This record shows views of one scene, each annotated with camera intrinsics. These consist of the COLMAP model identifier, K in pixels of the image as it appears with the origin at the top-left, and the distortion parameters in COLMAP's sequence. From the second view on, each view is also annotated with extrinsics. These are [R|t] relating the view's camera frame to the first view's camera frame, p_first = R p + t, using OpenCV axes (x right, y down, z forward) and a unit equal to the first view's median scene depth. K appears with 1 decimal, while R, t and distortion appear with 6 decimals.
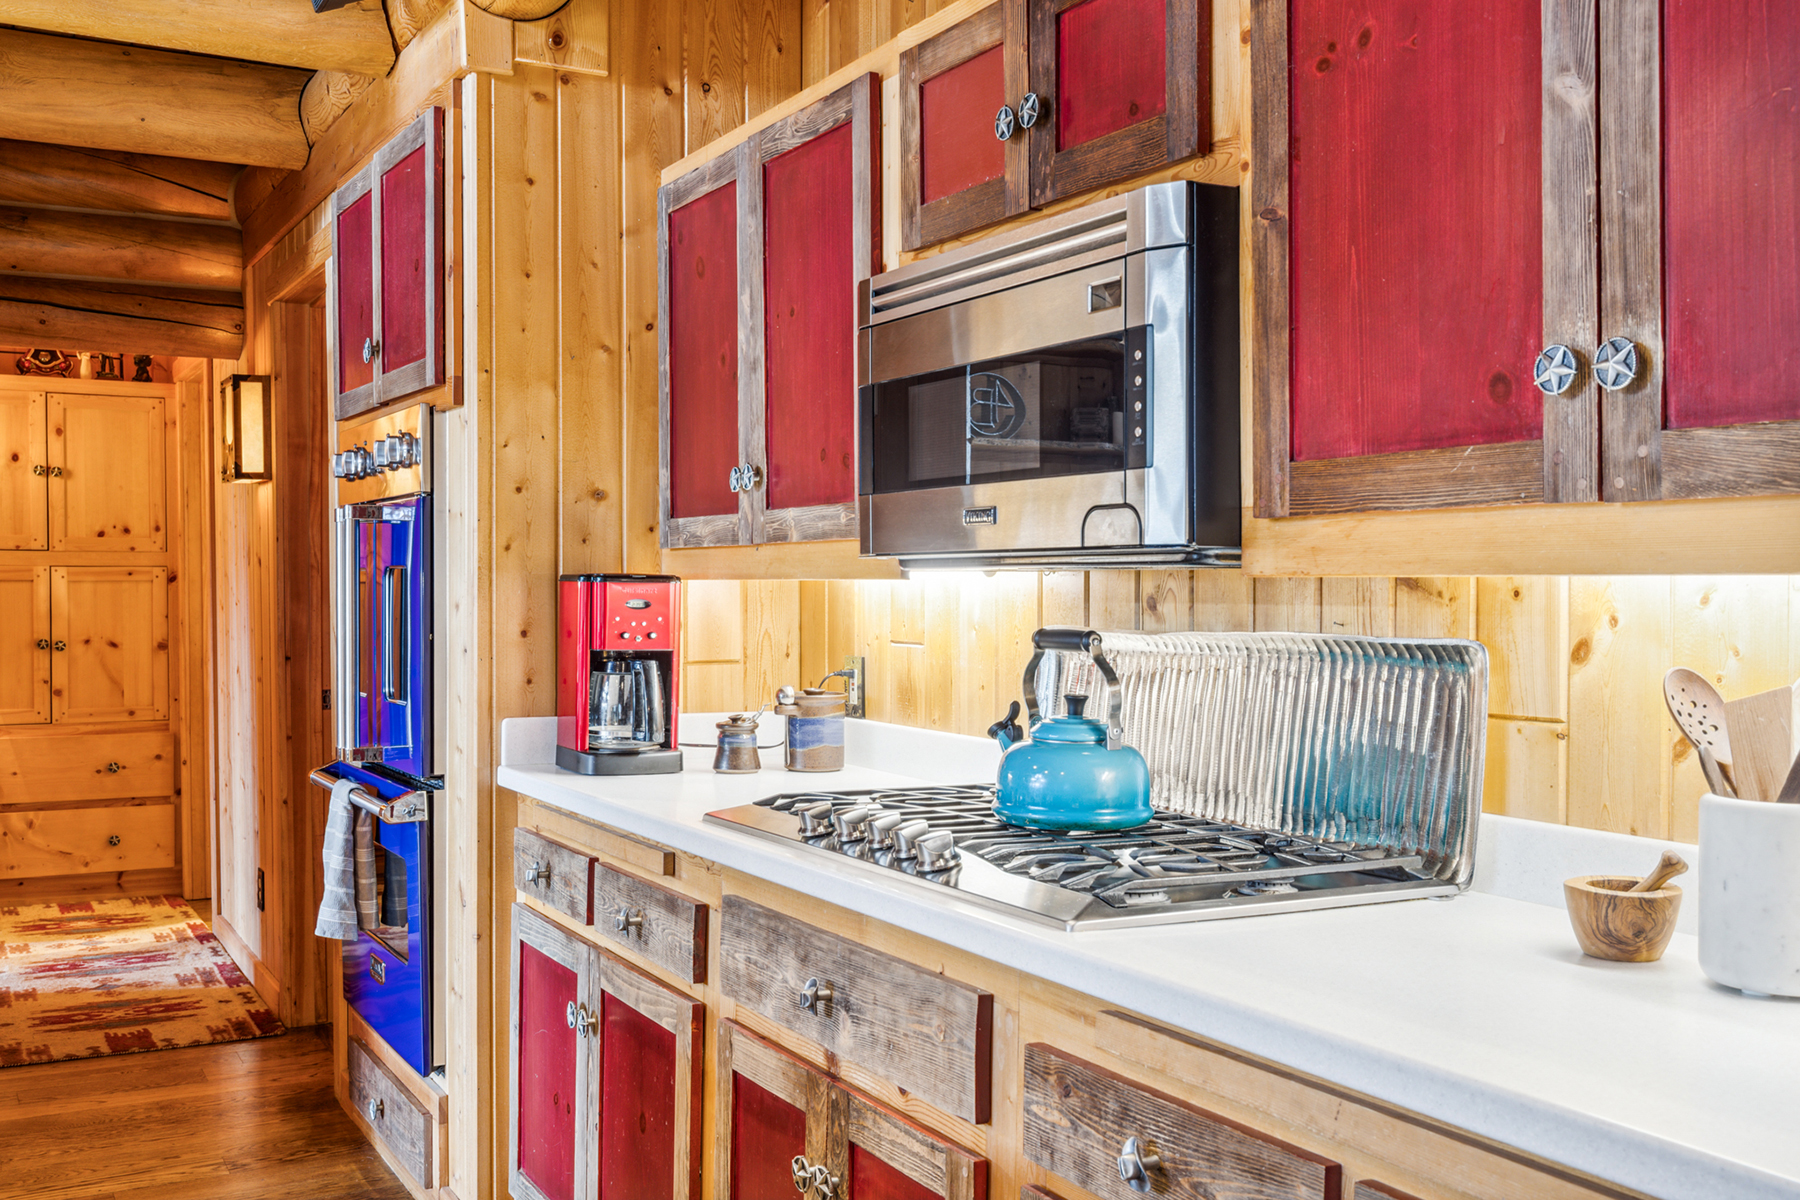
lens RADIAL K [[1751.5, 0, 903.5], [0, 1751.5, 603.9], [0, 0, 1]] dist [-0.002871, 0.000000]
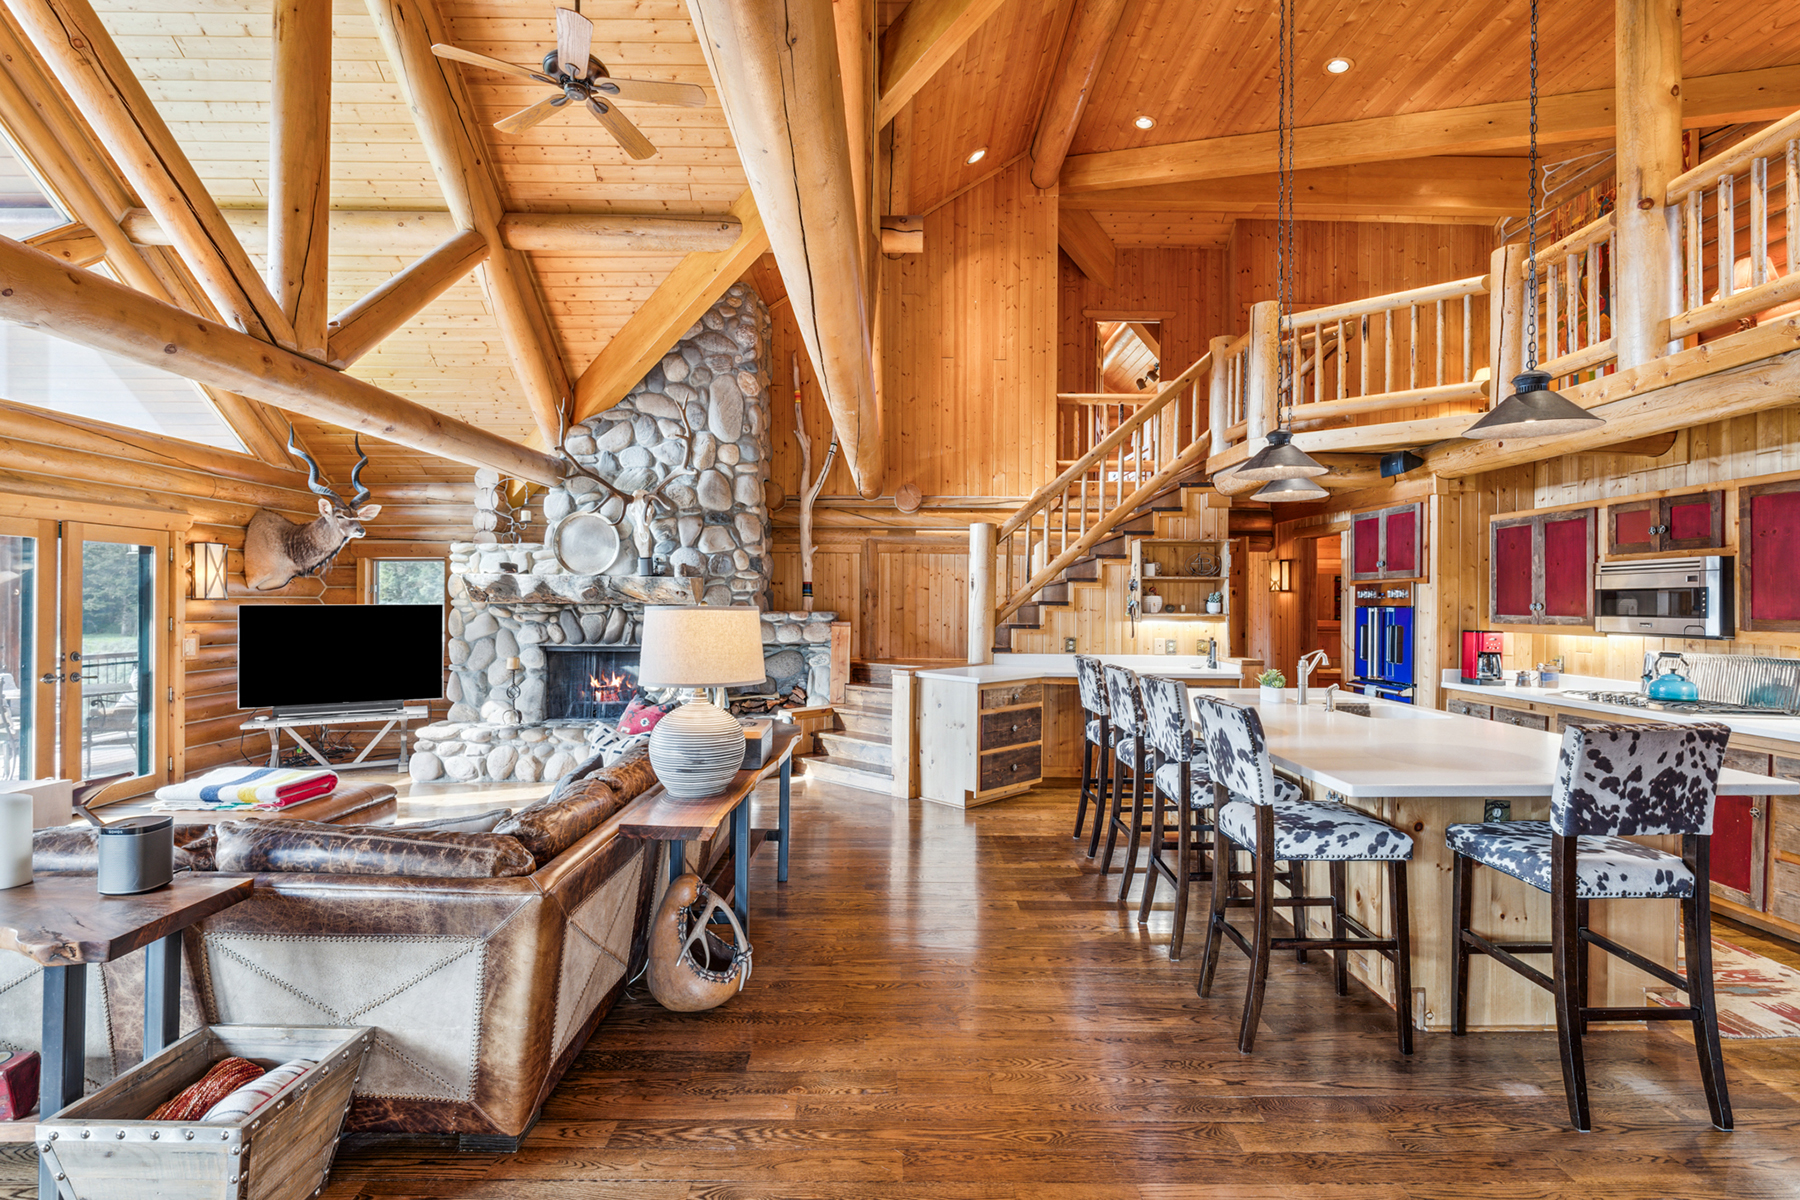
lens RADIAL K [[860.1, 0, 904.8], [0, 860.1, 599.2], [0, 0, 1]] dist [0.001727, 0.000968]
pose [[0.878239, 0.008420, -0.478148, -0.514252], [-0.018010, 0.999718, -0.015476, -0.046225], [0.477883, 0.022203, 0.878143, -1.624751]]
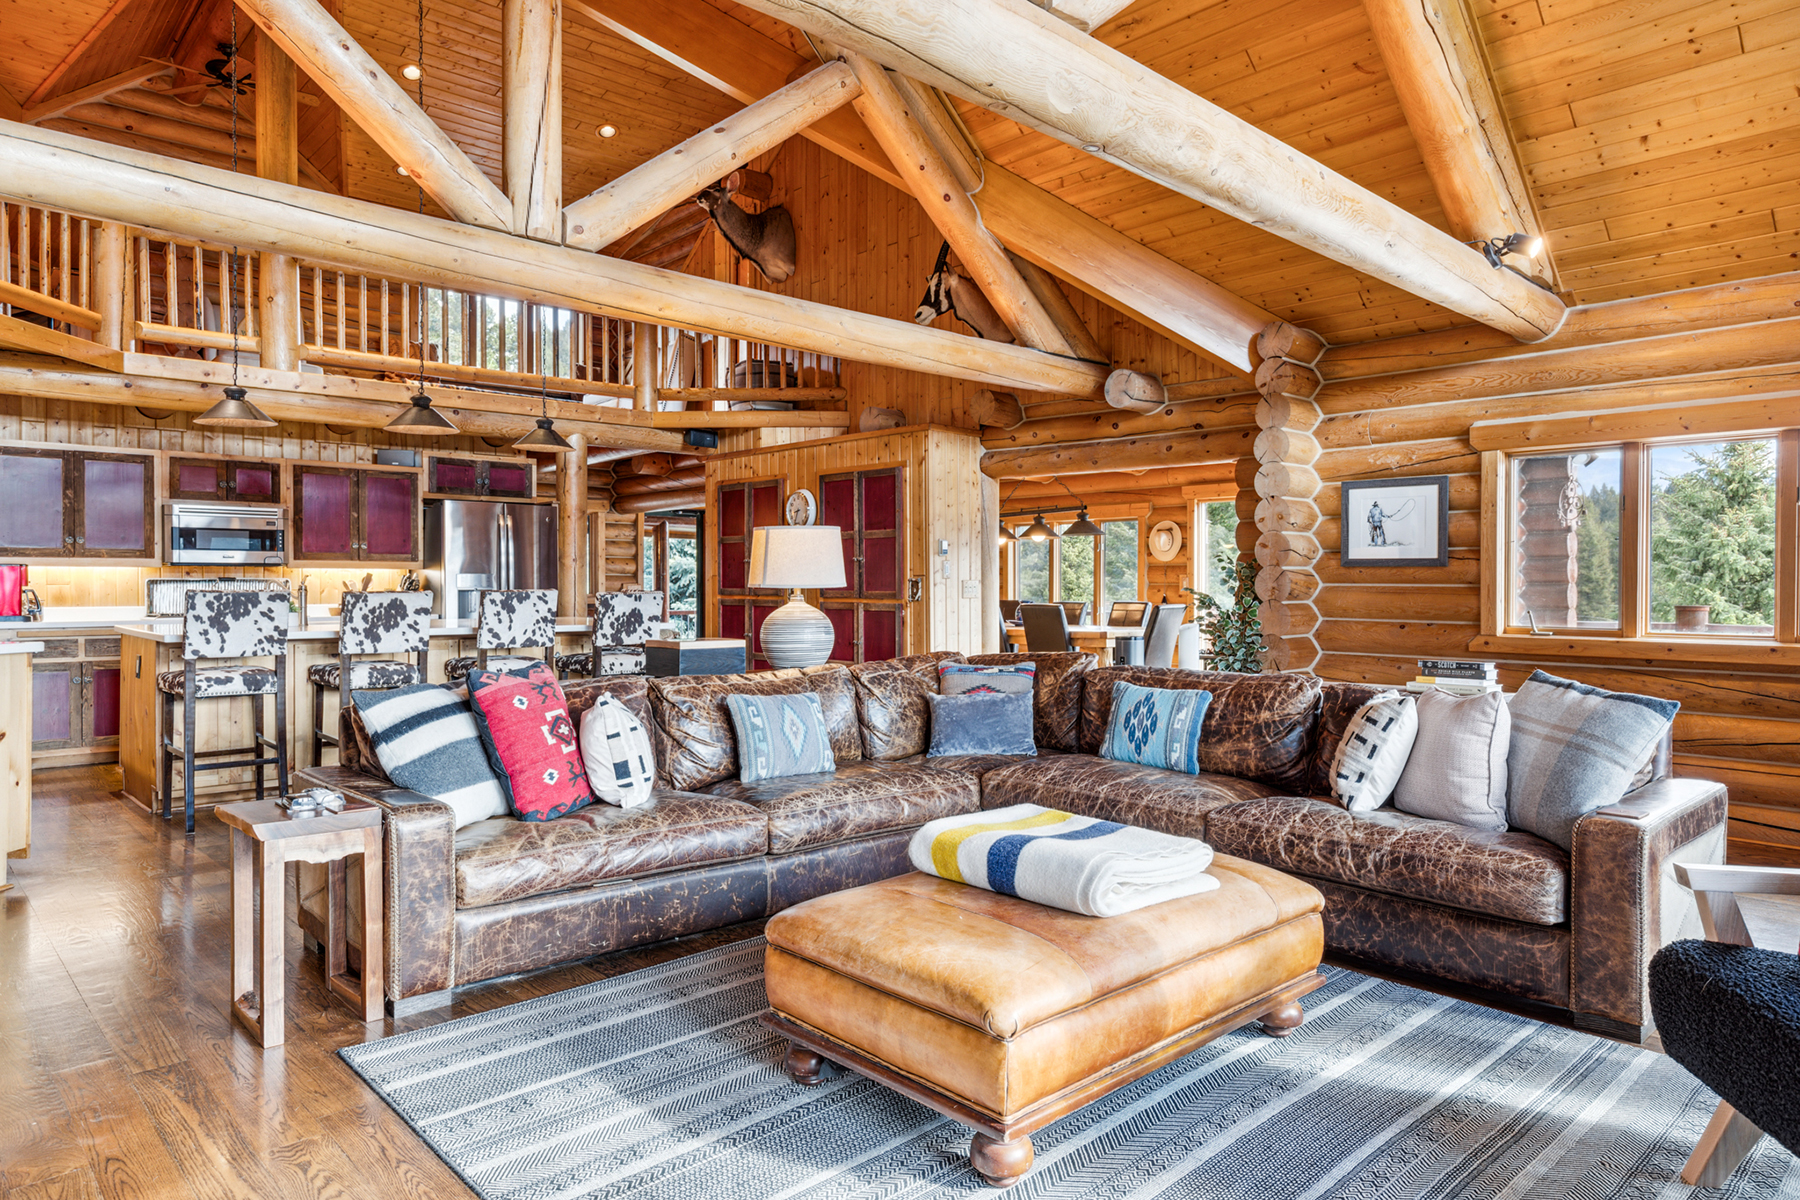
lens RADIAL K [[1129.1, 0, 890.9], [0, 1129.1, 591.4], [0, 0, 1]] dist [0.013182, 0.002171]
pose [[-0.228094, -0.001367, 0.973638, -3.794638], [0.016061, 0.999858, 0.005166, 0.073677], [-0.973507, 0.016816, -0.228039, -0.212918]]
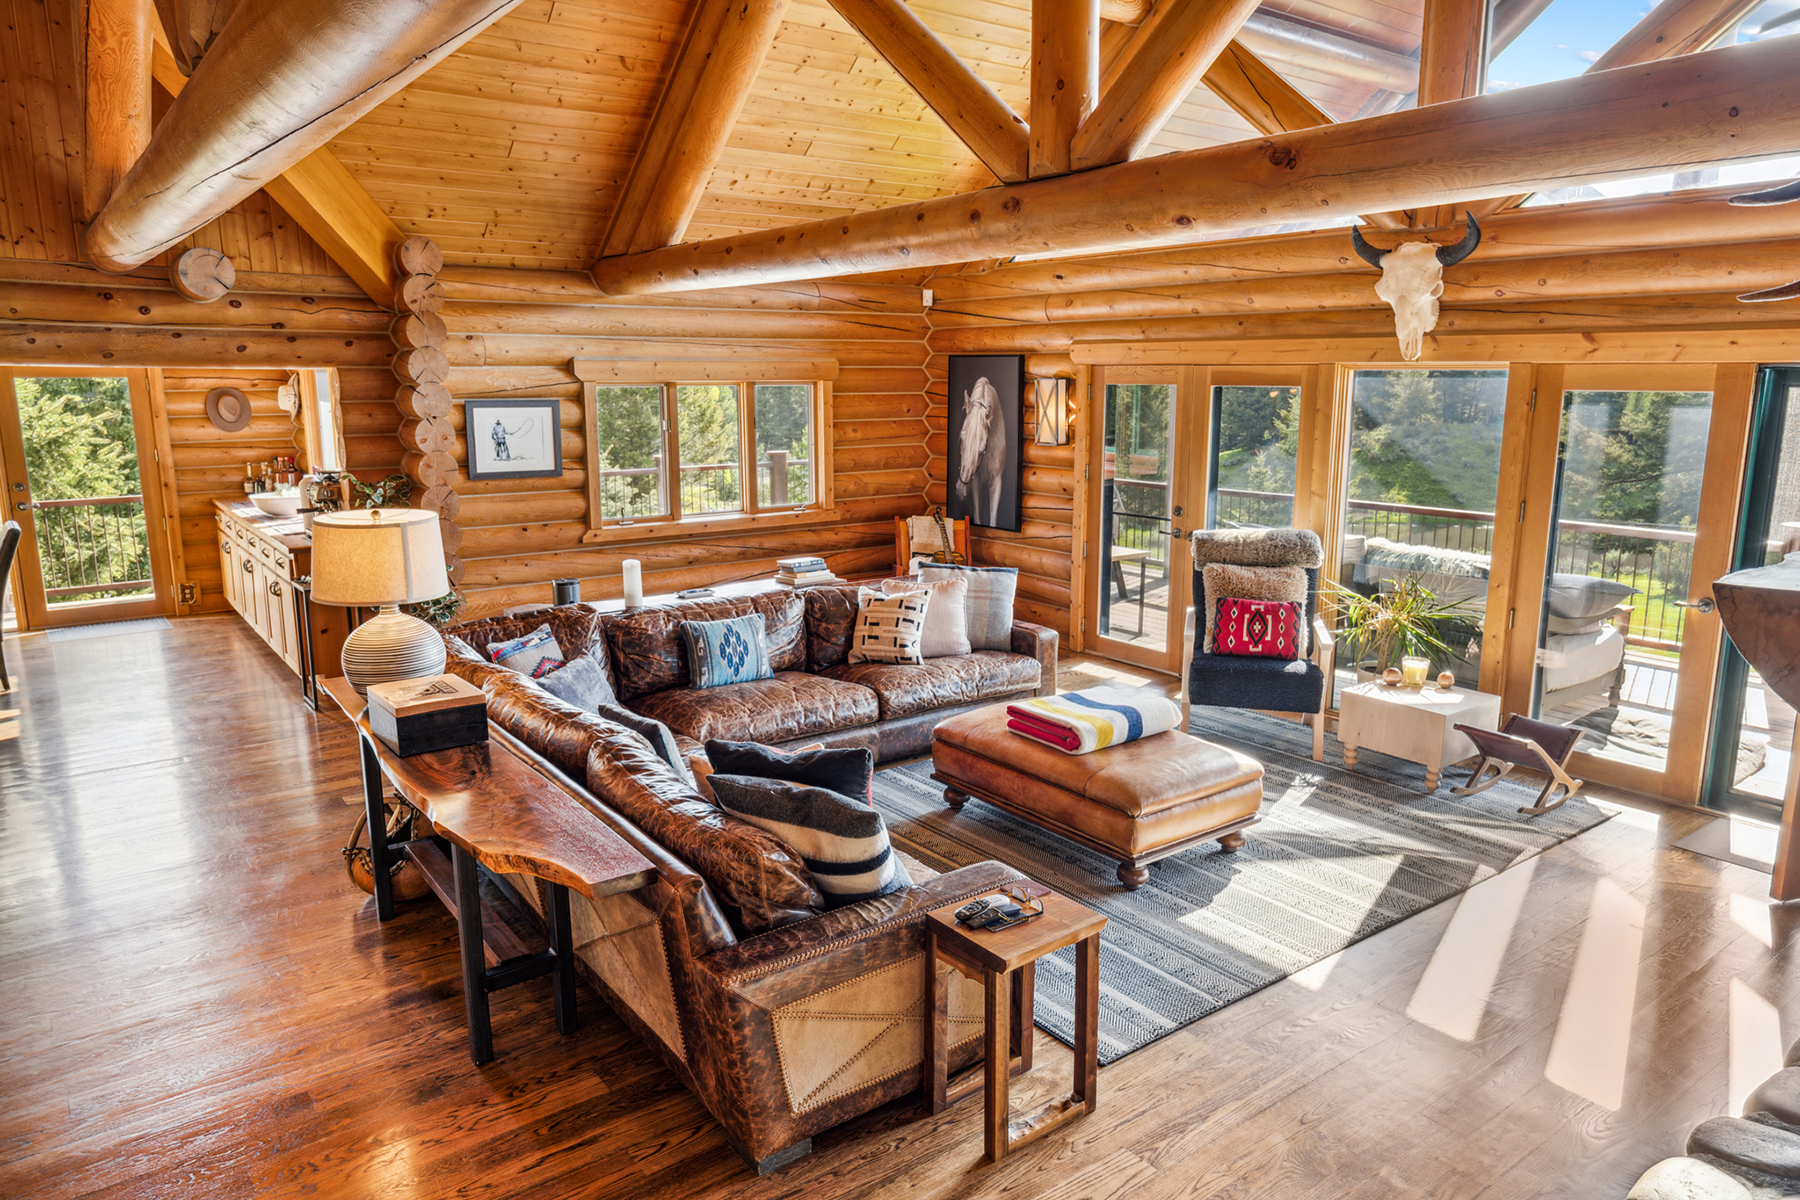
lens RADIAL K [[1193.5, 0, 912.2], [0, 1193.5, 603.0], [0, 0, 1]] dist [0.006505, -0.000428]
pose [[-0.990083, 0.031235, -0.136967, -2.031676], [0.001579, 0.977382, 0.211475, -0.308144], [0.140475, 0.209162, -0.967739, 1.380765]]
